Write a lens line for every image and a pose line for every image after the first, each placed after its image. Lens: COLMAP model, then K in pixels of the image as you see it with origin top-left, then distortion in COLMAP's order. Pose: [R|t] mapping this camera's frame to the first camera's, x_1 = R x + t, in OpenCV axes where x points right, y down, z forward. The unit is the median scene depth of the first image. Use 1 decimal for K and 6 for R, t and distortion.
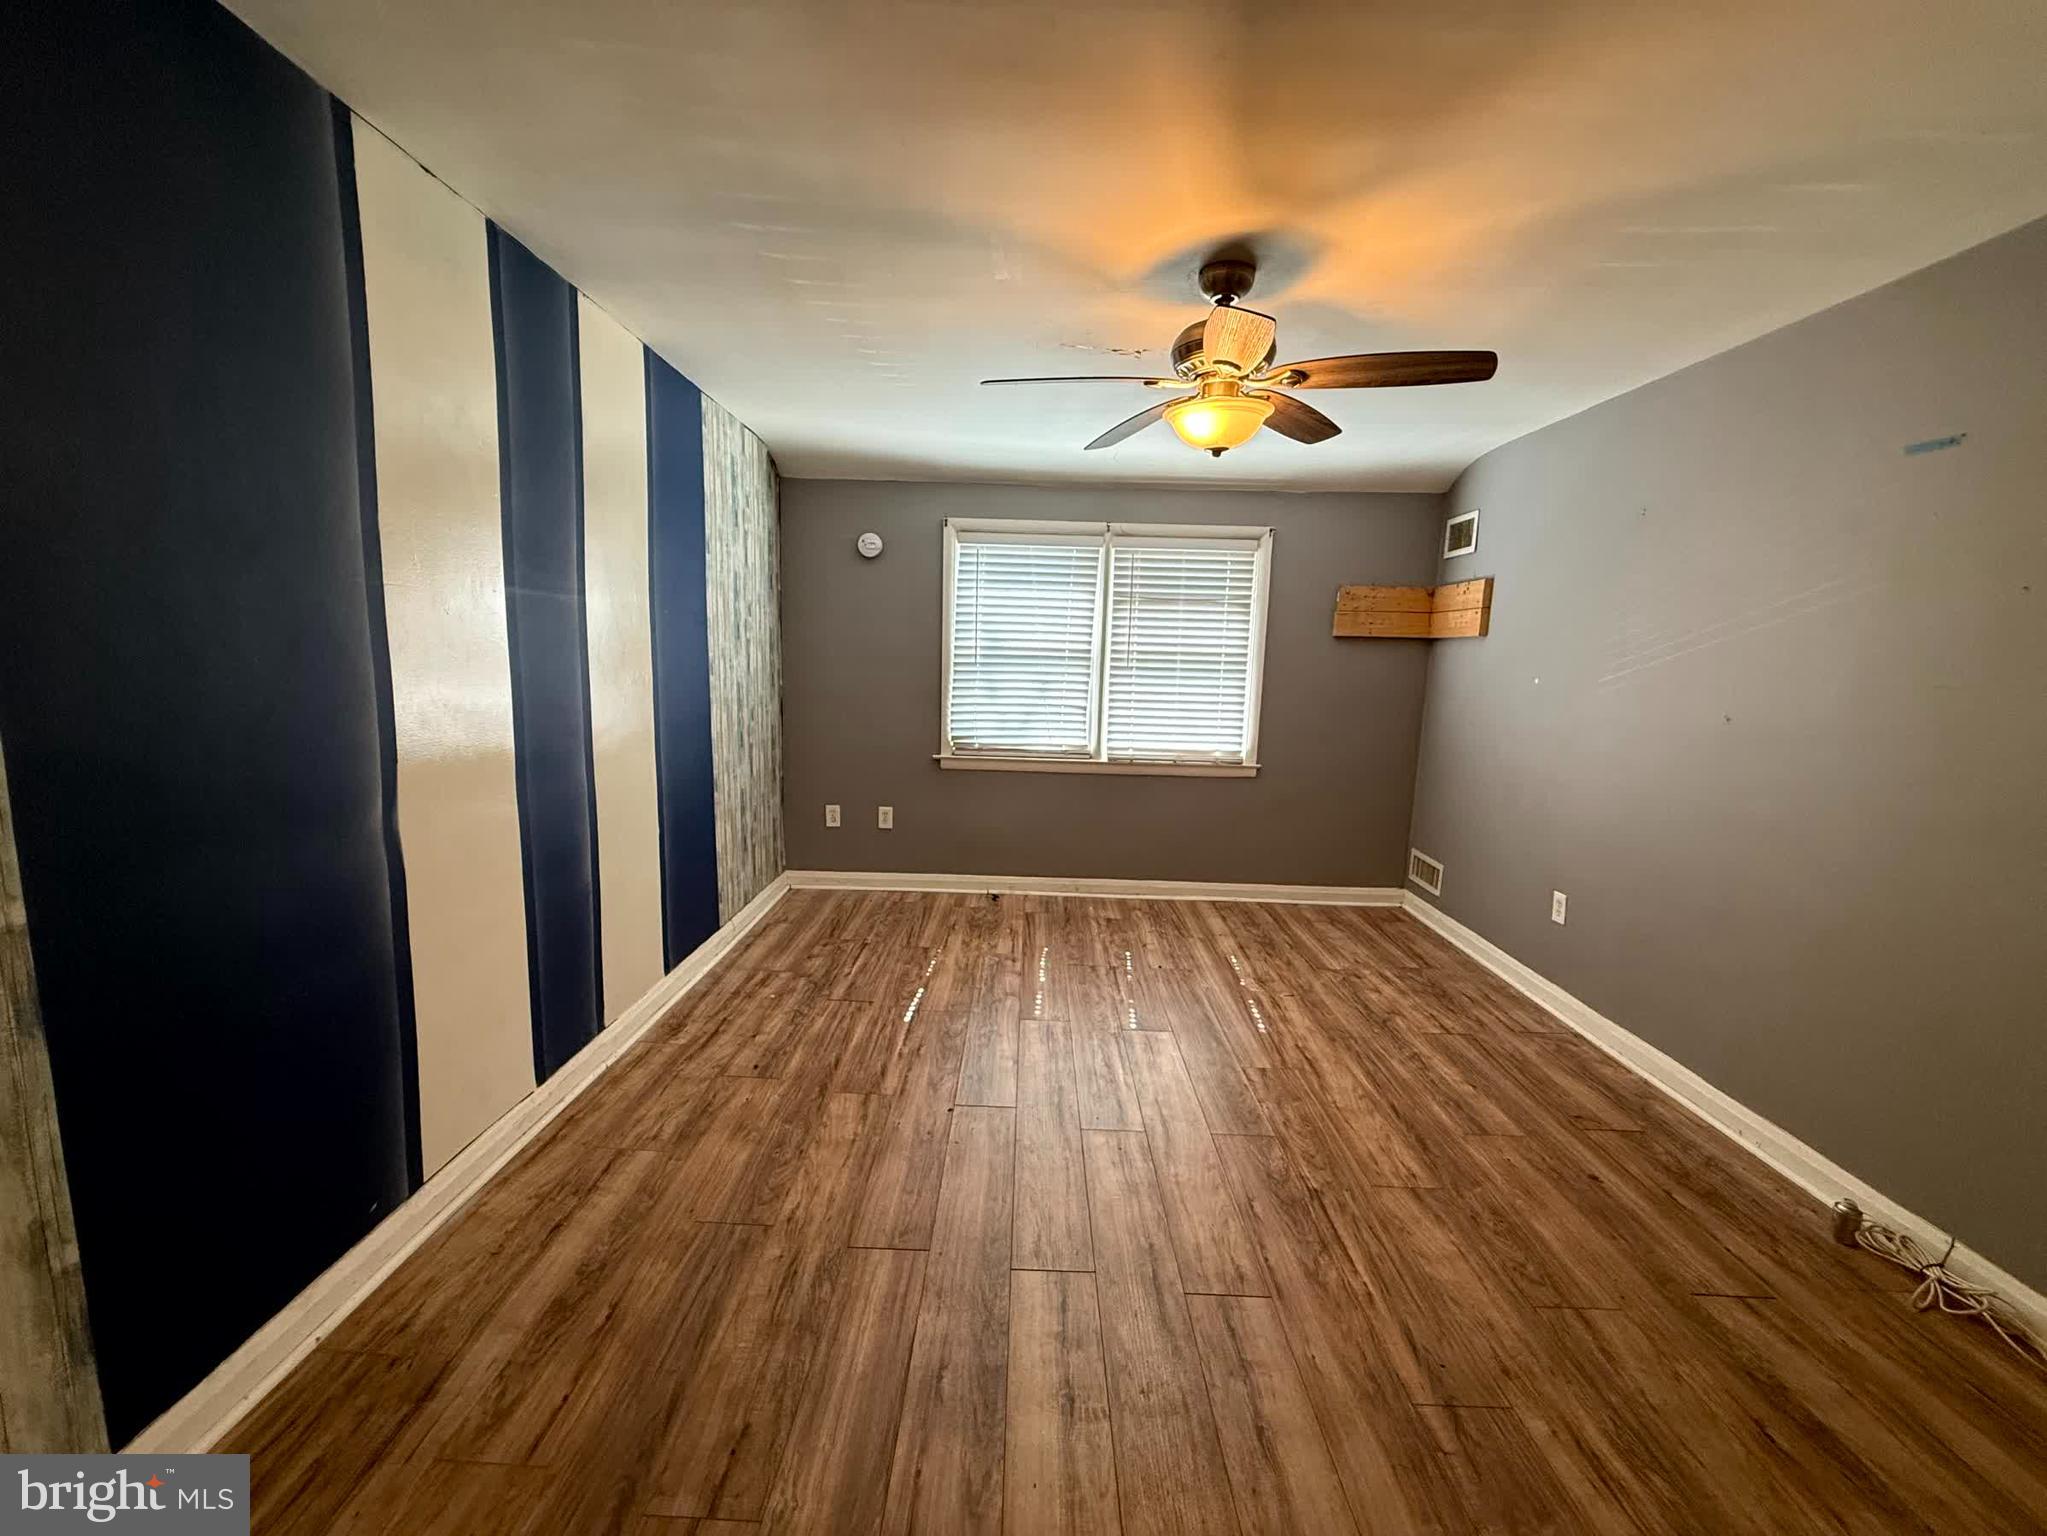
lens RADIAL K [[812.9, 0, 1019.7], [0, 812.9, 767.6], [0, 0, 1]] dist [-0.000244, -0.000199]
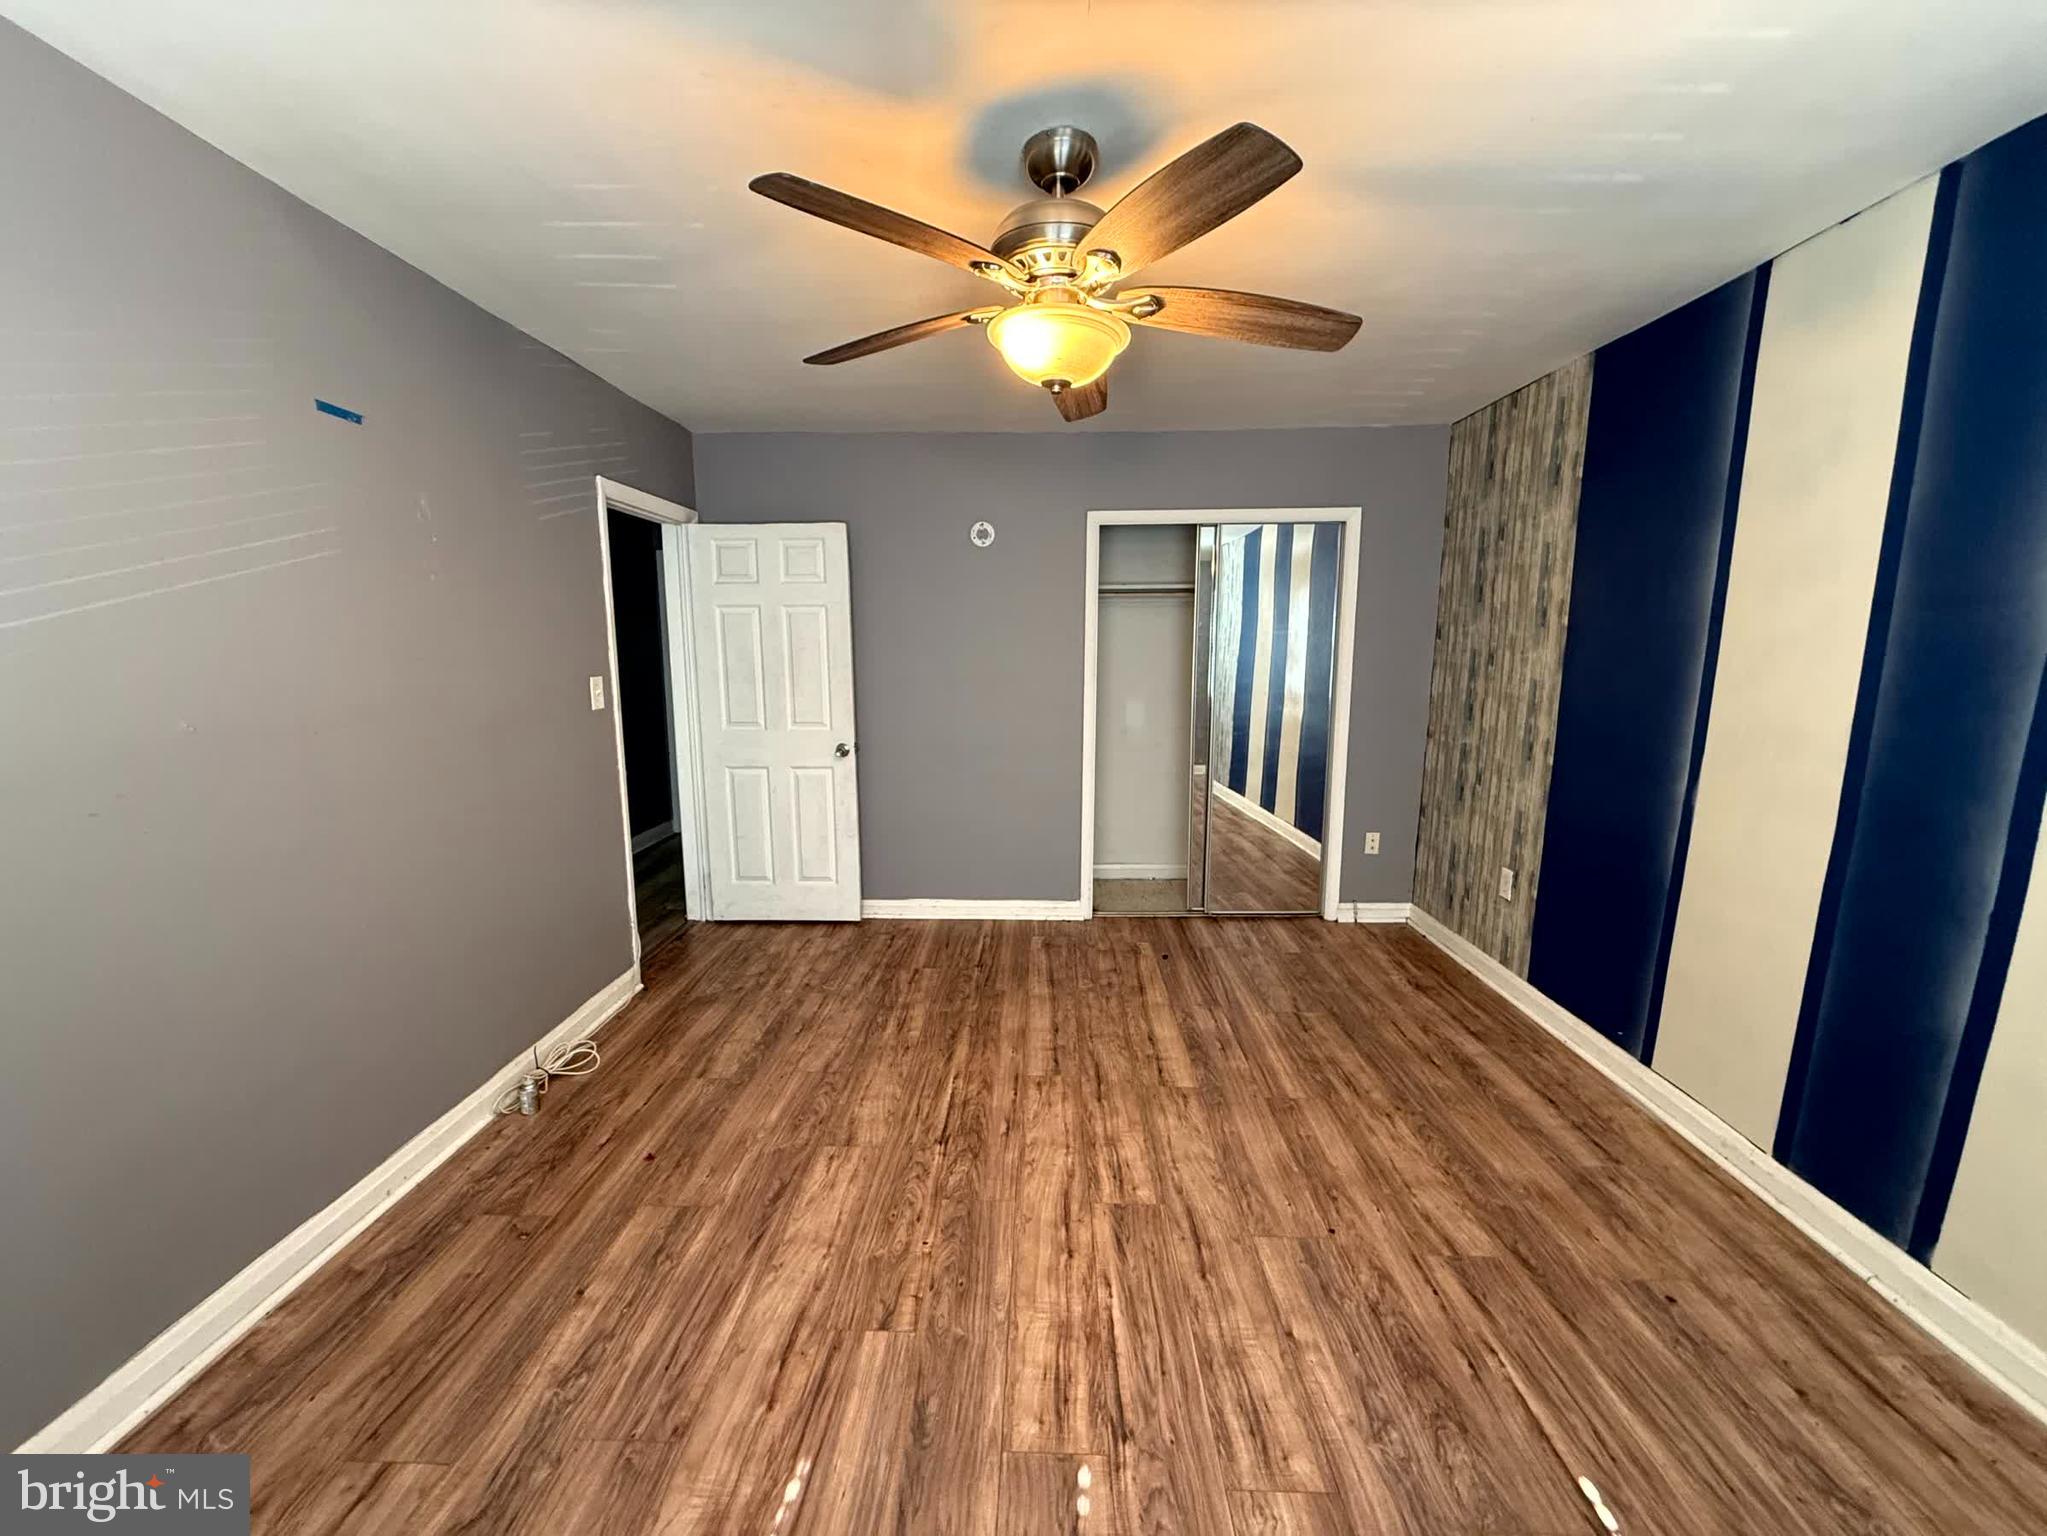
lens RADIAL K [[812.9, 0, 1019.7], [0, 812.9, 767.6], [0, 0, 1]] dist [-0.000244, -0.000199]
pose [[-0.999317, -0.034559, 0.013080, 0.183466], [-0.029352, 0.957423, 0.287194, -0.190856], [-0.022448, 0.286614, -0.957783, 1.323184]]
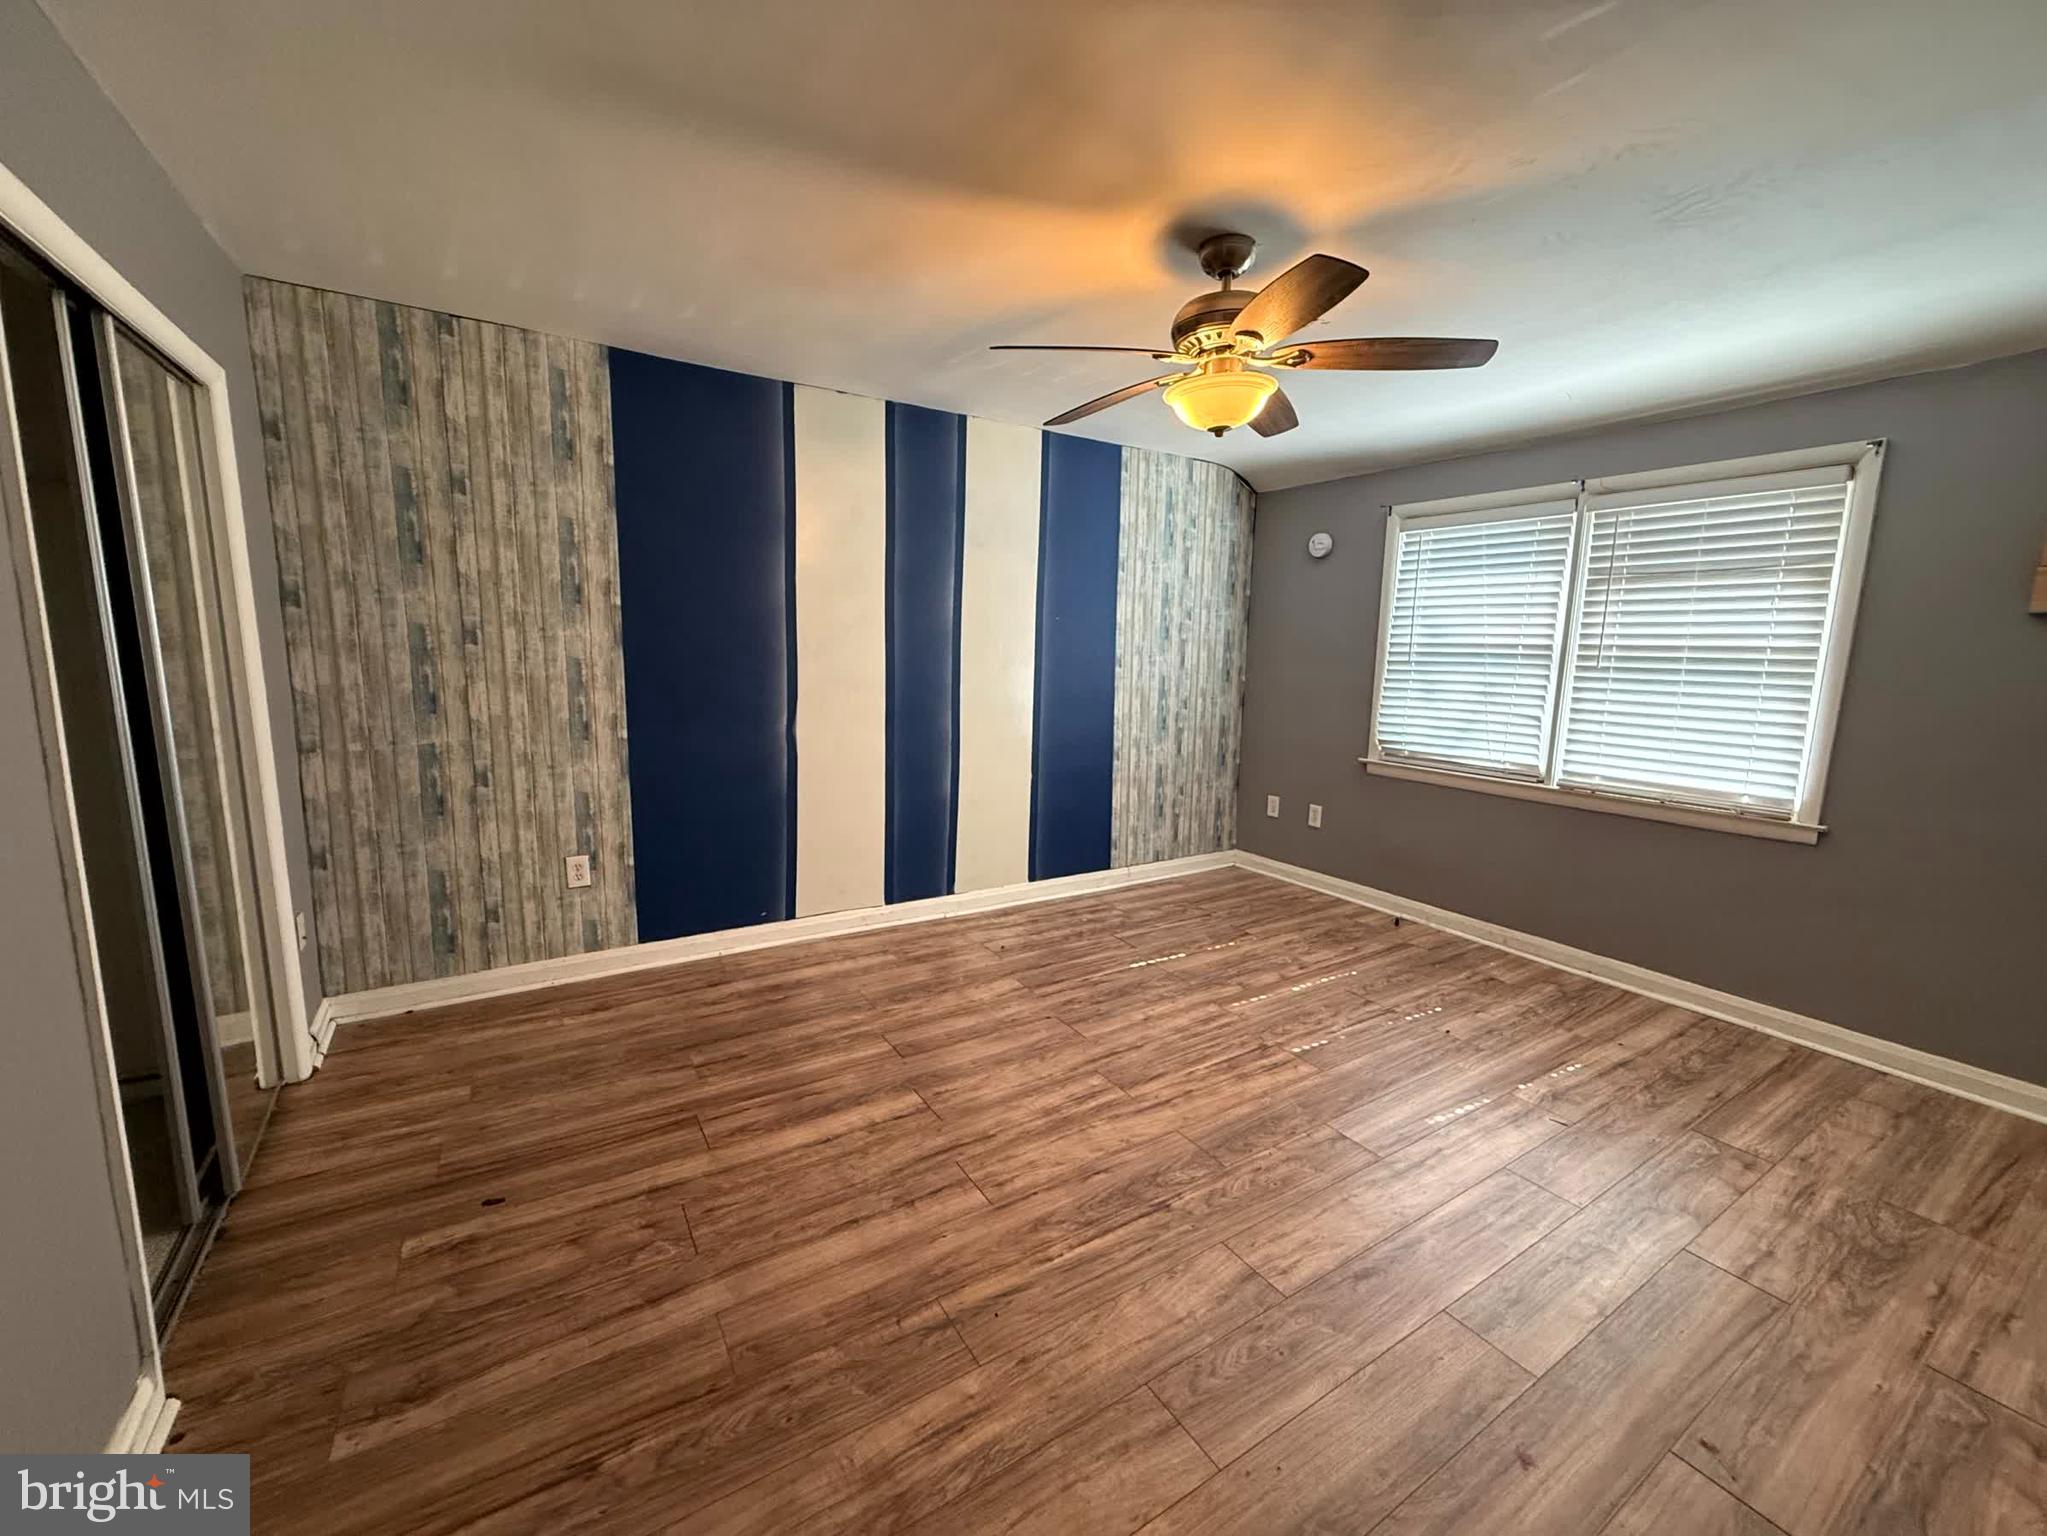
lens RADIAL K [[812.9, 0, 1019.7], [0, 812.9, 767.6], [0, 0, 1]] dist [-0.000244, -0.000199]
pose [[0.544231, 0.111213, -0.831531, 0.697293], [-0.122108, 0.991120, 0.052638, -0.008170], [0.830001, 0.072890, 0.552978, 0.210222]]
